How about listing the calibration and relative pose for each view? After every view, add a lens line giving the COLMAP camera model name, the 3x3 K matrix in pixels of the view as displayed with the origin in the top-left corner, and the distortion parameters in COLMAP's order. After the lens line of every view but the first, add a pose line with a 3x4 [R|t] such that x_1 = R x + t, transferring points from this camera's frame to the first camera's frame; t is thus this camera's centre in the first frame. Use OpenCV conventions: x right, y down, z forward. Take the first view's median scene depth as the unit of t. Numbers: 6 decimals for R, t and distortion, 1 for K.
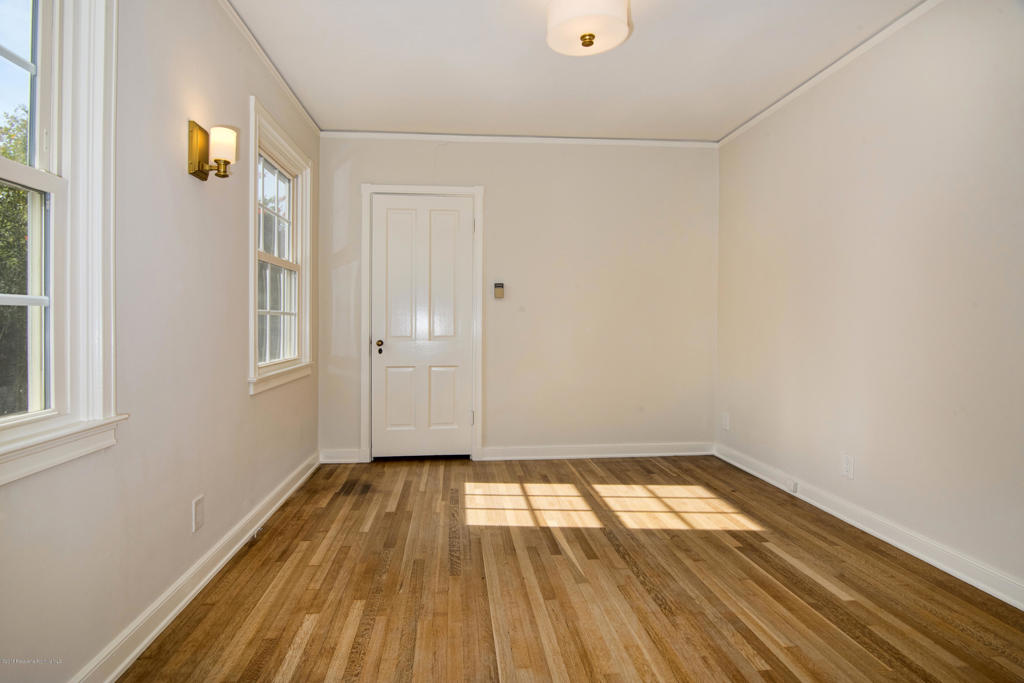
lens RADIAL K [[519.1, 0, 508.4], [0, 519.1, 311.1], [0, 0, 1]] dist [-0.013592, -0.000716]
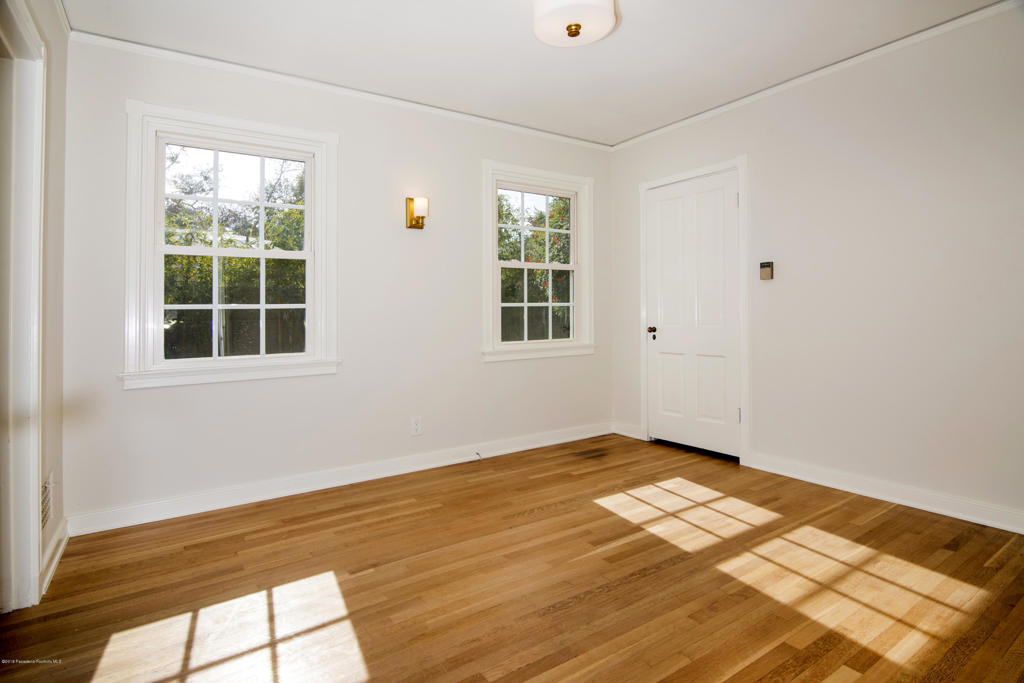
lens RADIAL K [[528.4, 0, 511.2], [0, 528.4, 283.8], [0, 0, 1]] dist [-0.003033, -0.000758]
pose [[0.475786, -0.055396, -0.877815, 0.779466], [0.033752, 0.998430, -0.044713, 0.008626], [0.878913, -0.008354, 0.476909, 0.318831]]
